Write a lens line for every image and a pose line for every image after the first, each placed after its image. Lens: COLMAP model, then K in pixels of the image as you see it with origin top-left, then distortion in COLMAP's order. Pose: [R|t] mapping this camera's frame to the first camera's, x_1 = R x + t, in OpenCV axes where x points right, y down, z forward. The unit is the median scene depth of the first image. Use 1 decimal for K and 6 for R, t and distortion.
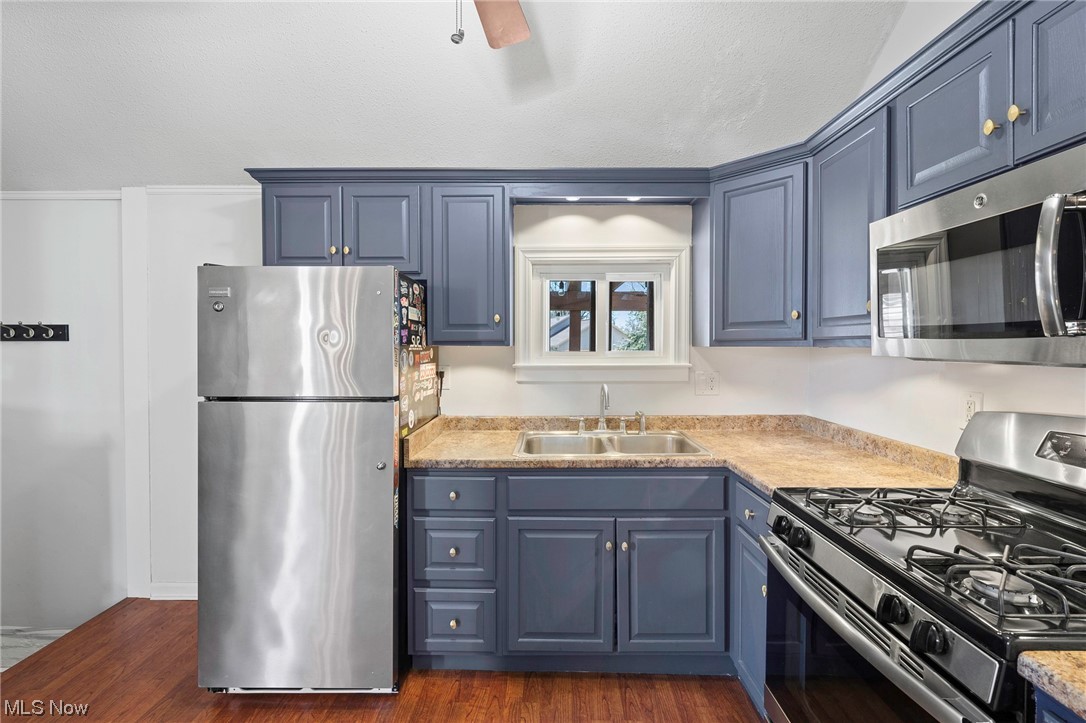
lens RADIAL K [[481.2, 0, 544.3], [0, 481.2, 355.4], [0, 0, 1]] dist [-0.000066, 0.000032]
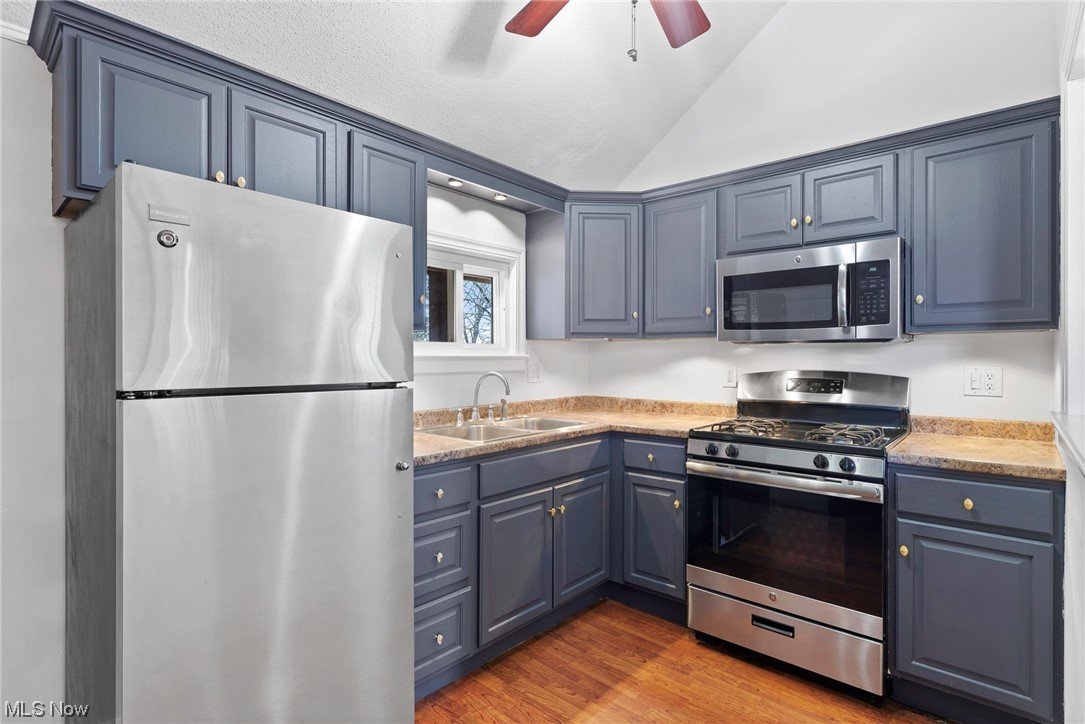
lens RADIAL K [[531.8, 0, 542.5], [0, 531.8, 362.0], [0, 0, 1]] dist [-0.000061, -0.000189]
pose [[0.657875, -0.003035, 0.753121, -0.793661], [0.014136, 0.999865, -0.008319, 0.057988], [-0.752994, 0.016119, 0.657829, 0.201481]]
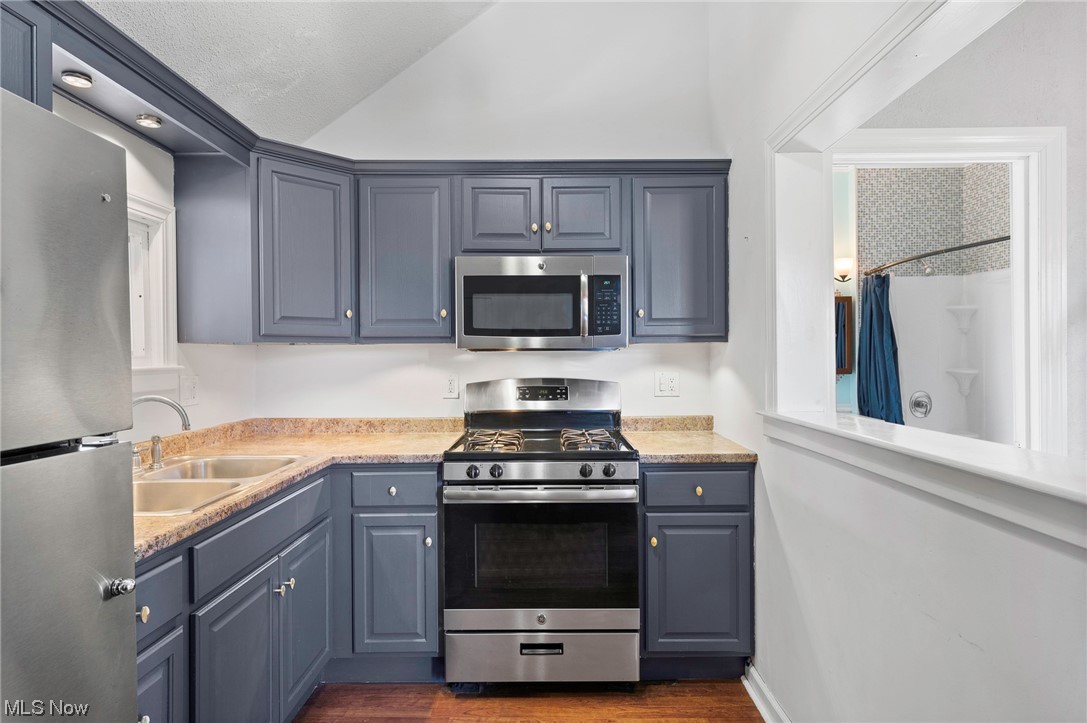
lens RADIAL K [[588.8, 0, 548.1], [0, 588.8, 361.6], [0, 0, 1]] dist [0.002657, 0.000019]
pose [[0.000619, -0.008333, 0.999965, -0.811934], [0.028179, 0.999568, 0.008312, 0.025333], [-0.999603, 0.028173, 0.000853, 0.546836]]
